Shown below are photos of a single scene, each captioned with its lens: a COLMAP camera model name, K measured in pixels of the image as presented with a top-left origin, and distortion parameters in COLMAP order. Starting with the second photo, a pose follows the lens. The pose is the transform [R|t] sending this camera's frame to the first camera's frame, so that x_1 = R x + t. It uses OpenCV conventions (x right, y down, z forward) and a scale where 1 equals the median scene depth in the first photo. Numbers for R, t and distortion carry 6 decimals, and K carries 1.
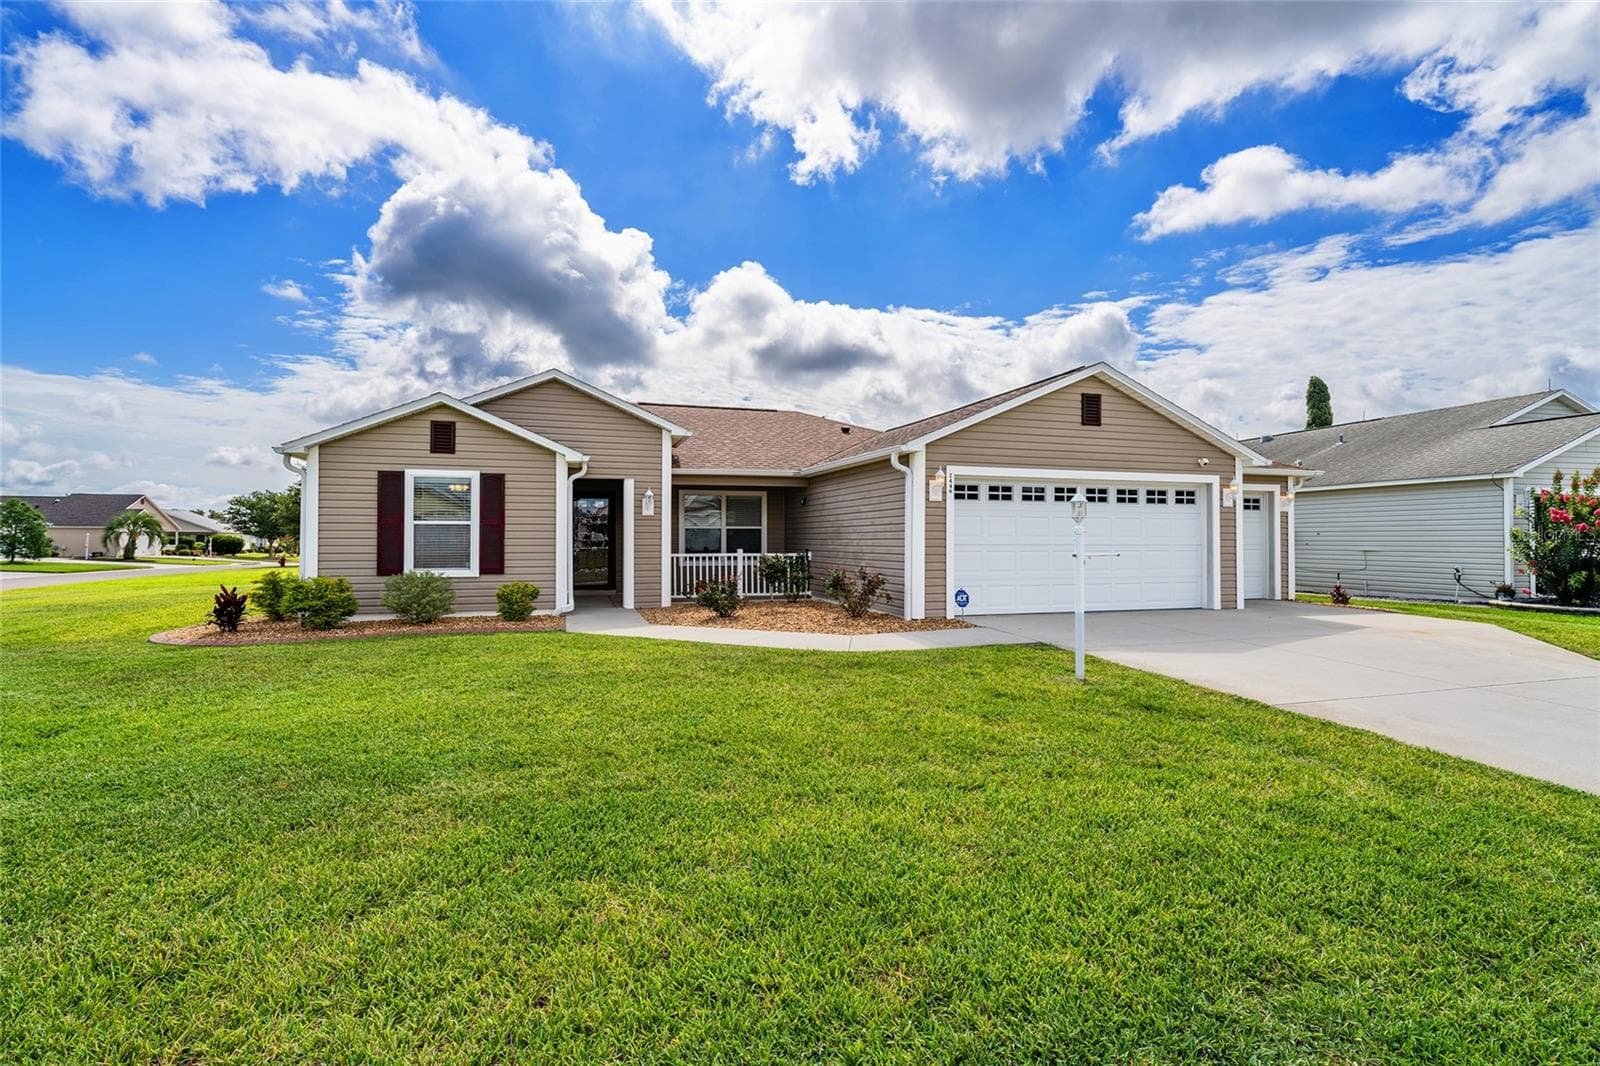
lens RADIAL K [[773.6, 0, 793.7], [0, 773.6, 535.4], [0, 0, 1]] dist [-0.031932, 0.002616]
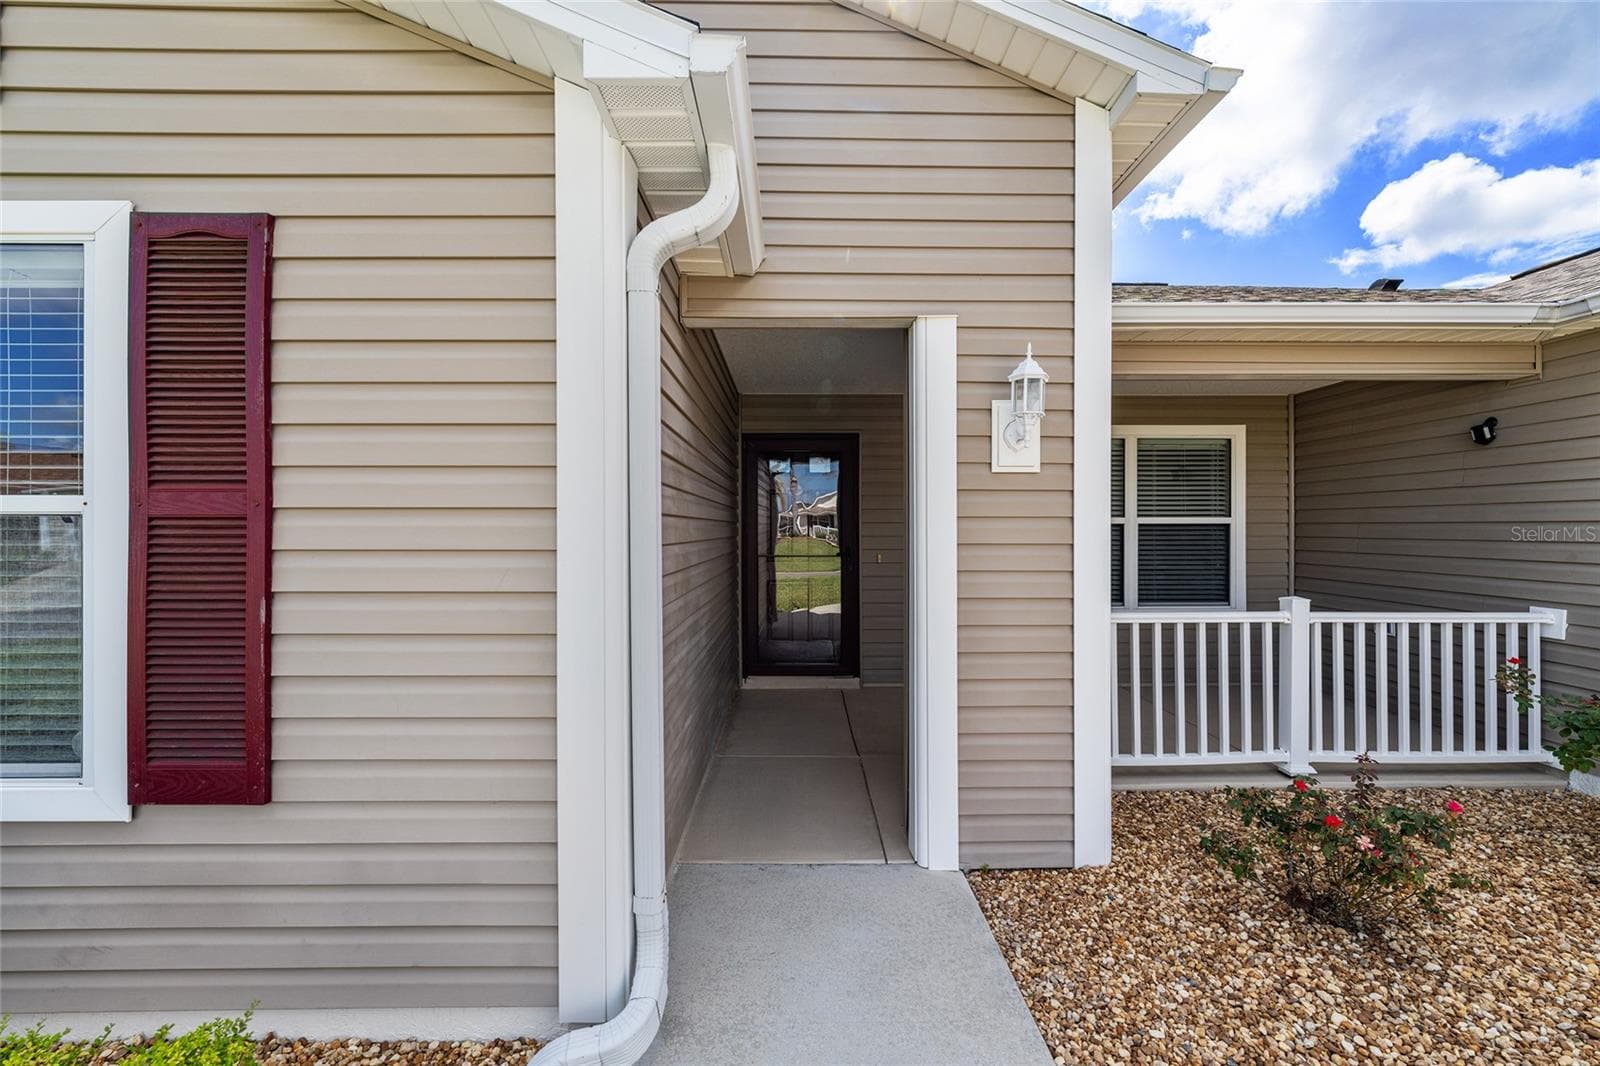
lens RADIAL K [[773.6, 0, 823.5], [0, 773.6, 532.4], [0, 0, 1]] dist [-0.031932, 0.002616]
pose [[0.972416, -0.004956, -0.233202, -0.216574], [0.005717, 0.999980, 0.002588, -0.010022], [0.233185, -0.003850, 0.972425, 0.862740]]
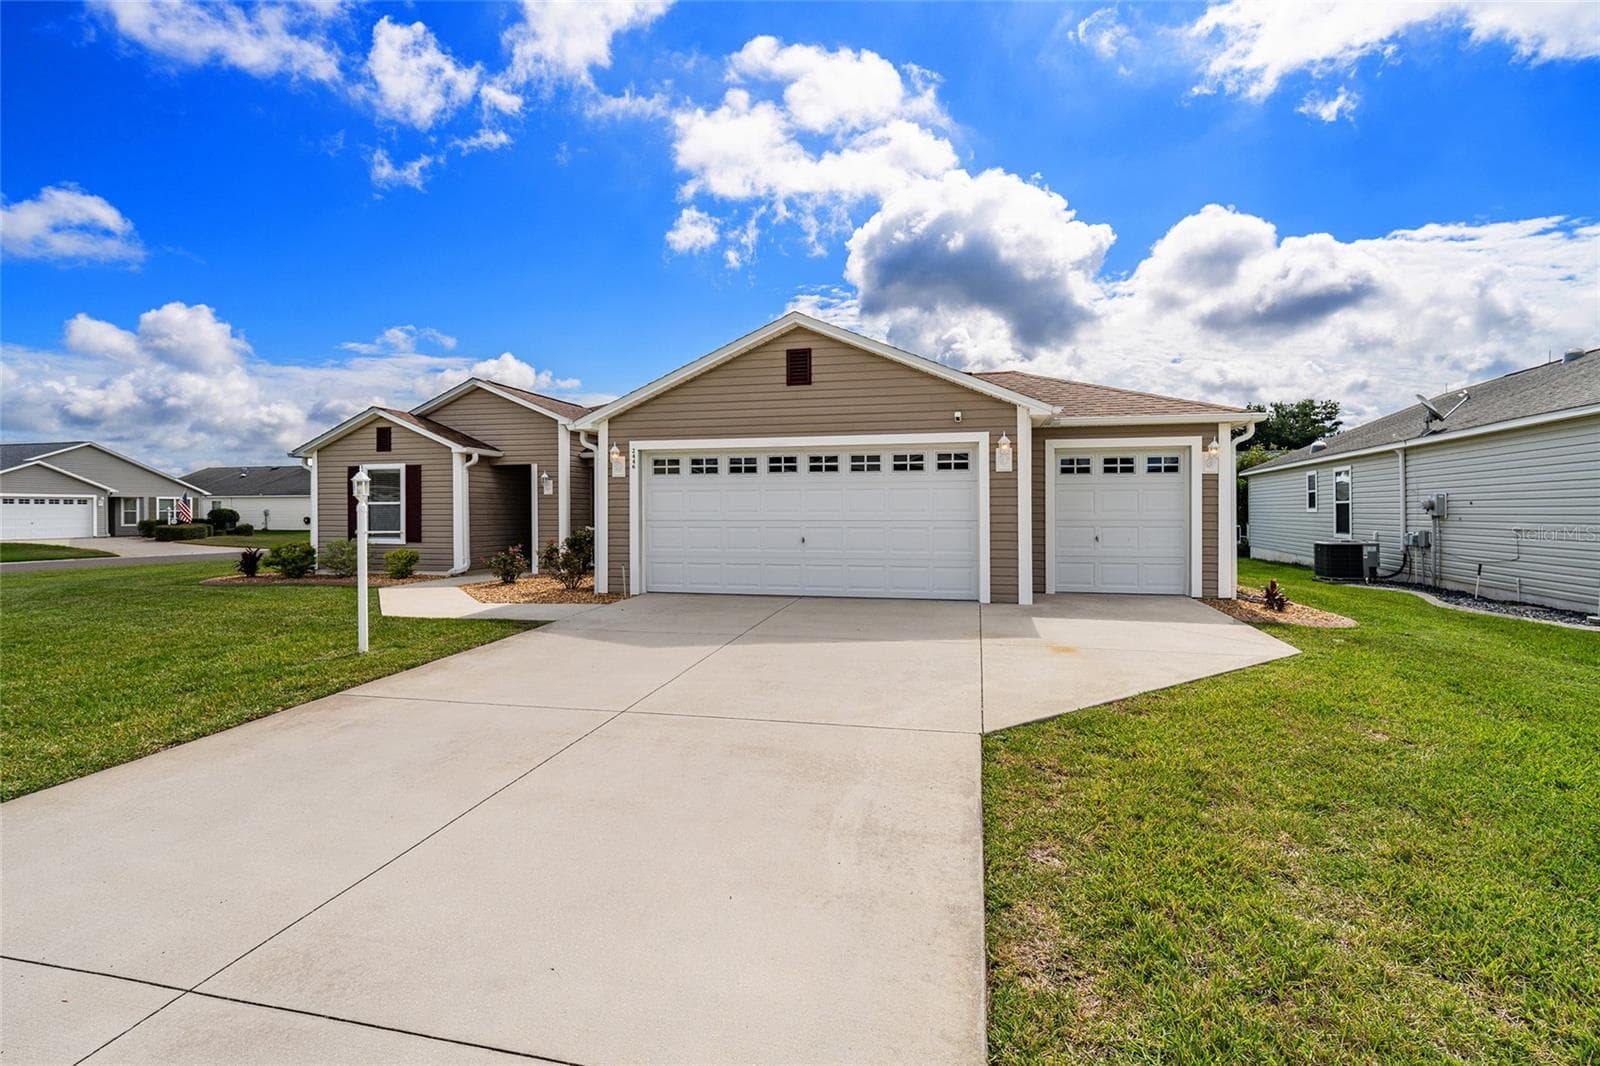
lens RADIAL K [[773.6, 0, 805.2], [0, 773.6, 524.1], [0, 0, 1]] dist [-0.031932, 0.002616]
pose [[0.853294, 0.003484, -0.521419, 0.836077], [0.003813, 0.999909, 0.012920, 0.004653], [0.521416, -0.013013, 0.853203, 0.241595]]
